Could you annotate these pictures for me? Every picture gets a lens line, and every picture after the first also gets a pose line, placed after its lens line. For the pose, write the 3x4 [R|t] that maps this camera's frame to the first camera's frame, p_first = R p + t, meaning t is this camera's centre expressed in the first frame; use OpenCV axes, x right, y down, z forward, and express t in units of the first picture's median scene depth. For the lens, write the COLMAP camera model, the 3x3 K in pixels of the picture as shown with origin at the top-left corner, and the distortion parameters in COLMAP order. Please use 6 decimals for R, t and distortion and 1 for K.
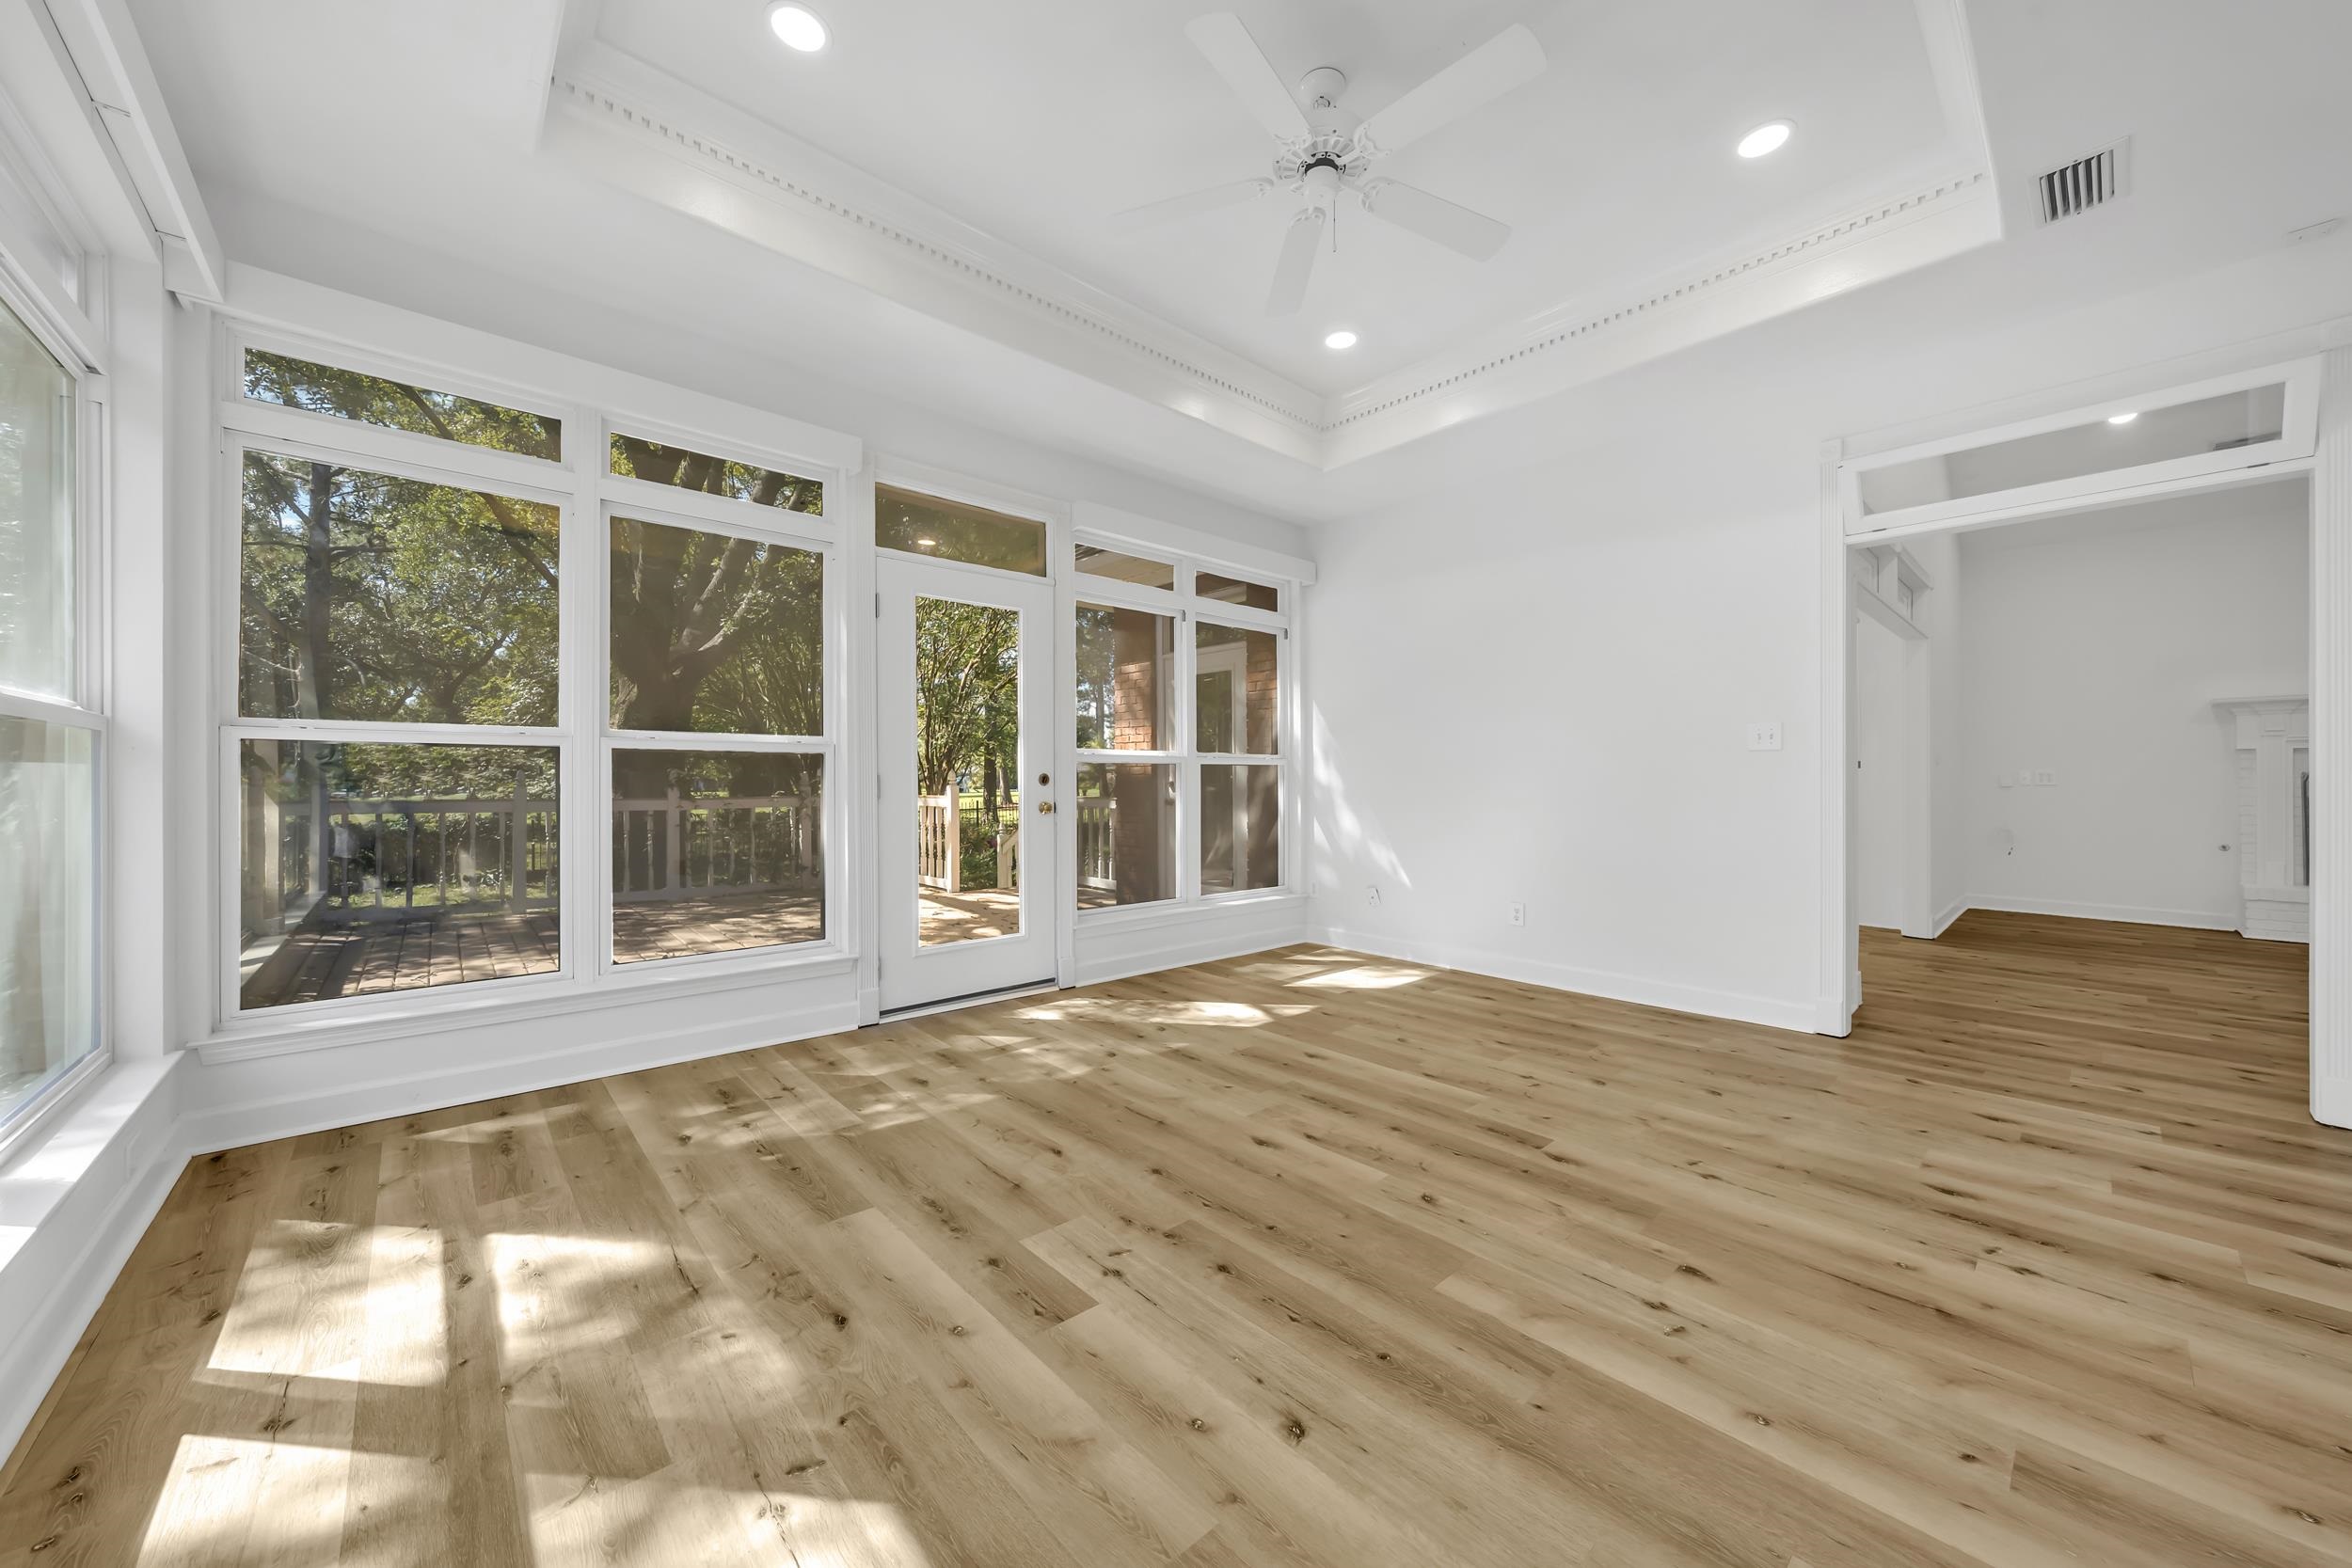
lens RADIAL K [[837.8, 0, 1177.0], [0, 837.8, 775.0], [0, 0, 1]] dist [0.012792, -0.000055]
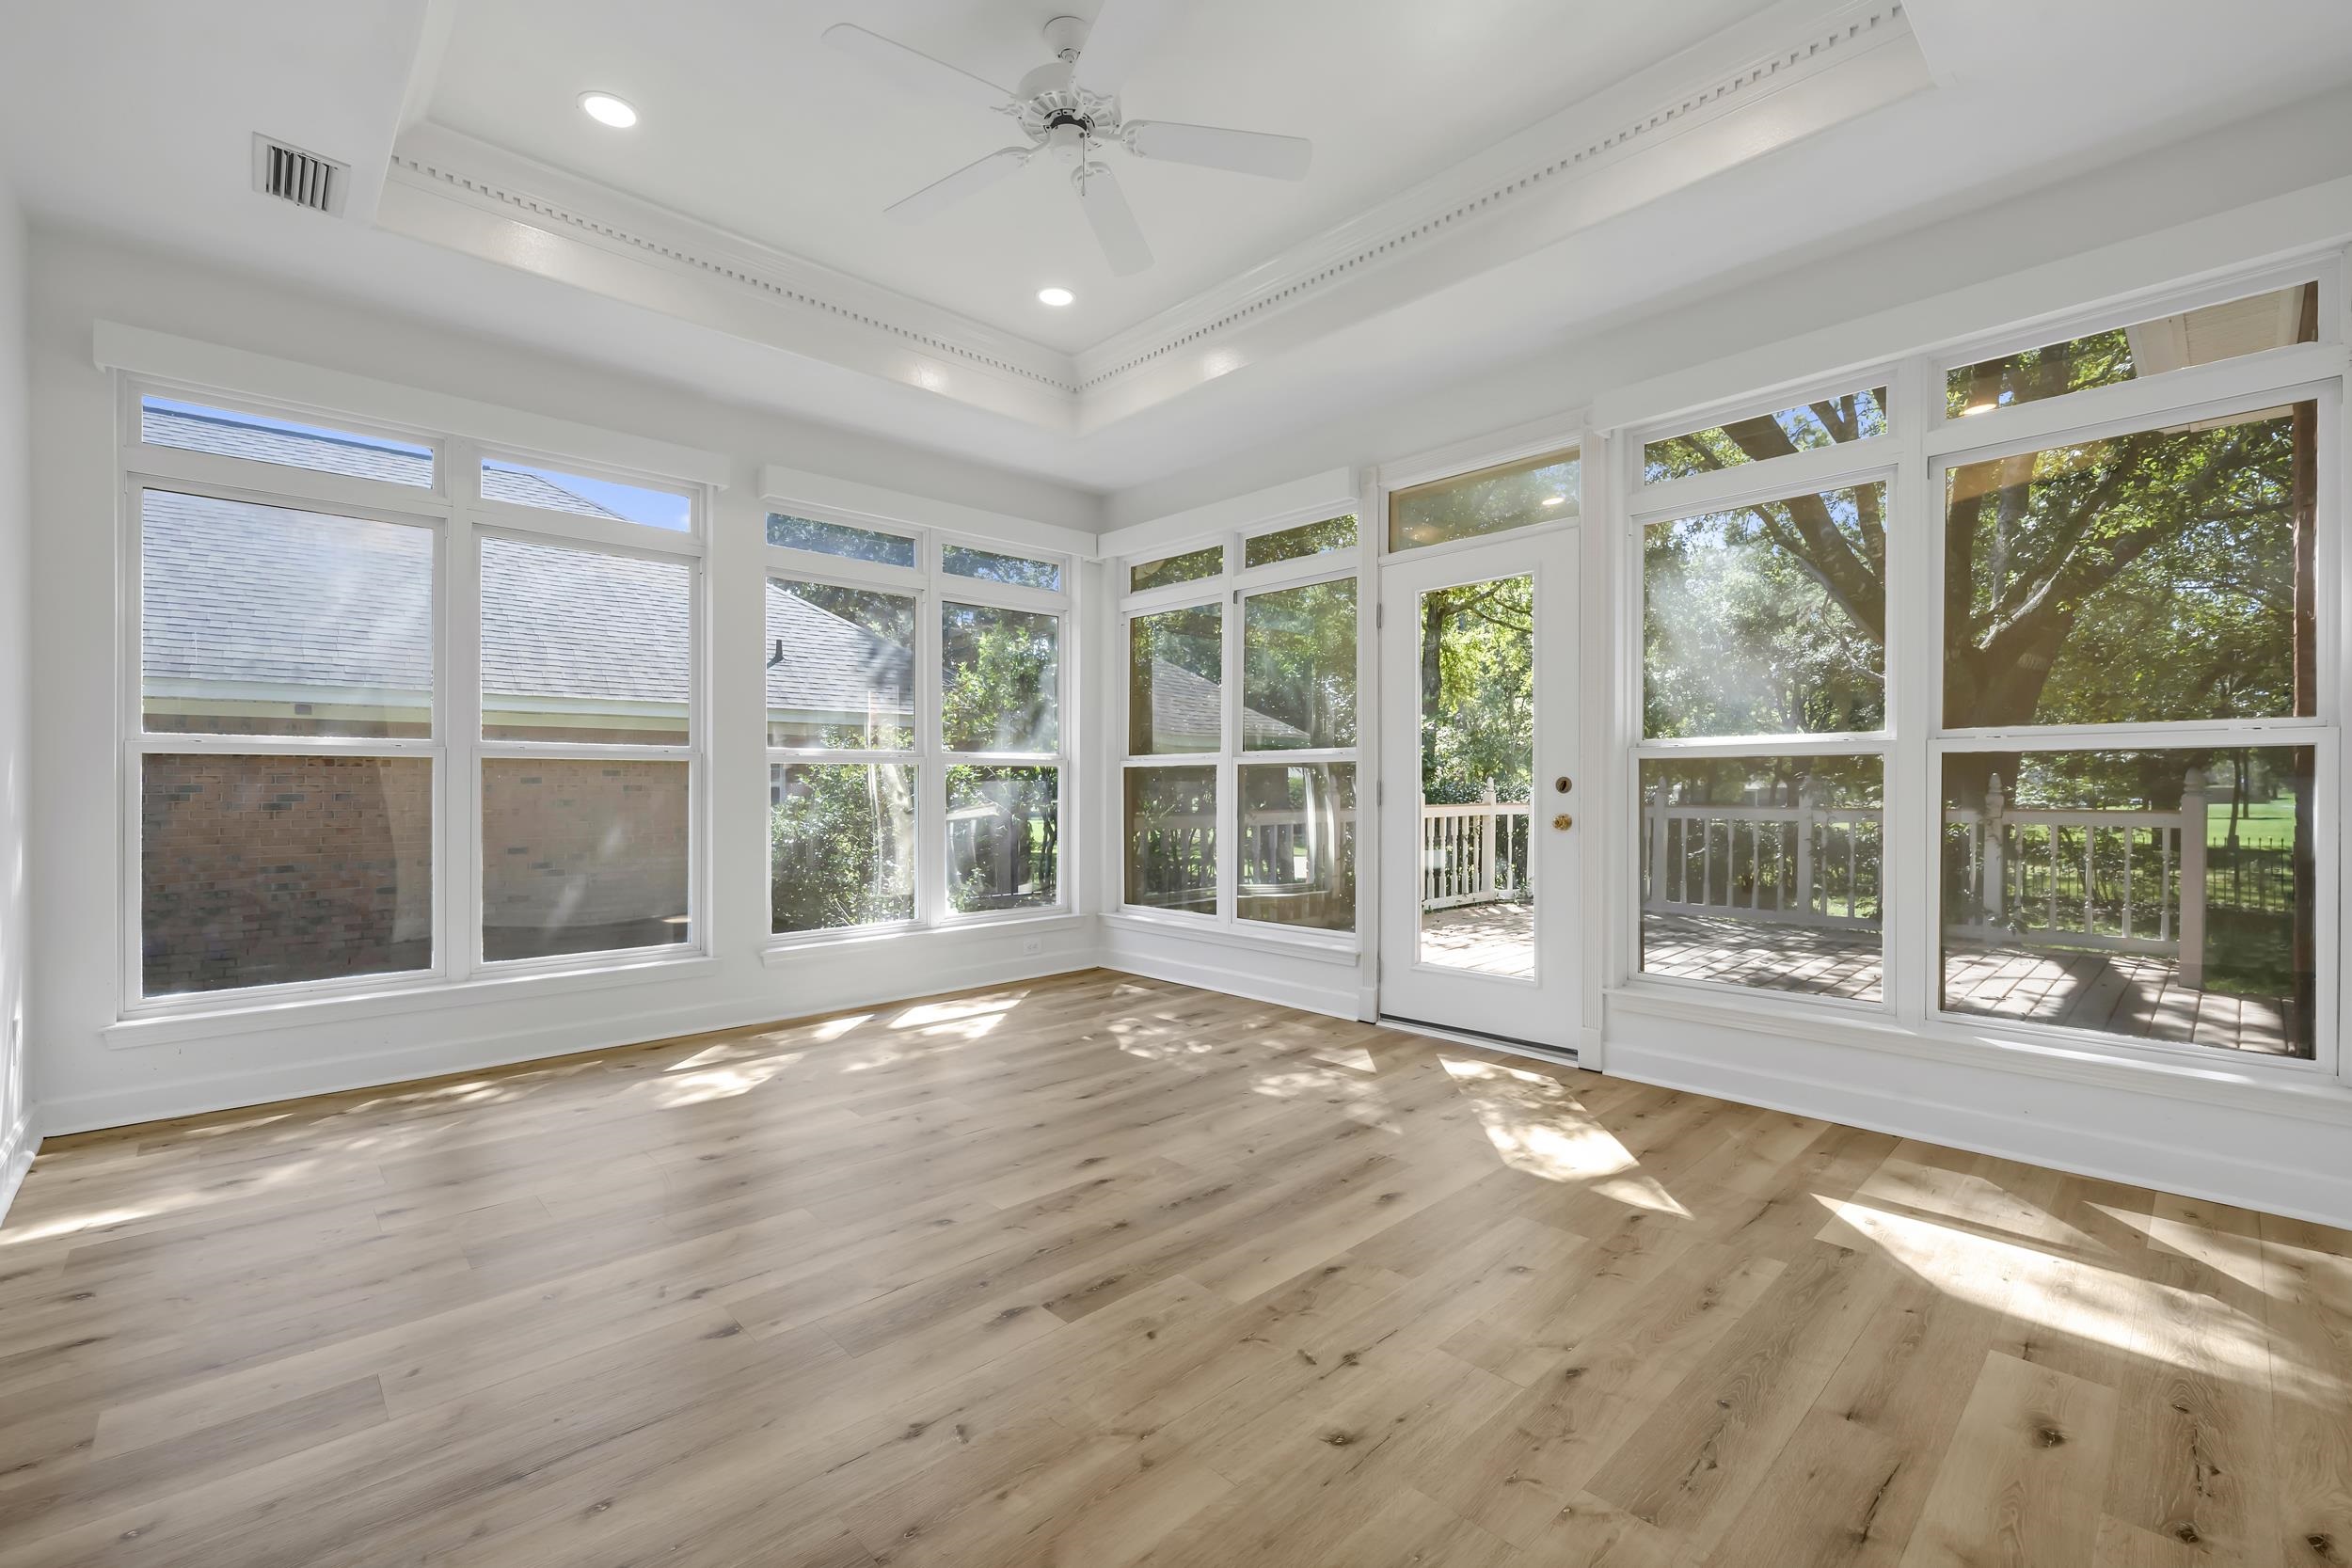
lens RADIAL K [[976.8, 0, 1185.8], [0, 976.8, 785.6], [0, 0, 1]] dist [0.000019, 0.000617]
pose [[0.044773, -0.006579, -0.998976, 0.861938], [0.003909, 0.999972, -0.006410, 0.012303], [0.998990, -0.003618, 0.044797, 0.748477]]
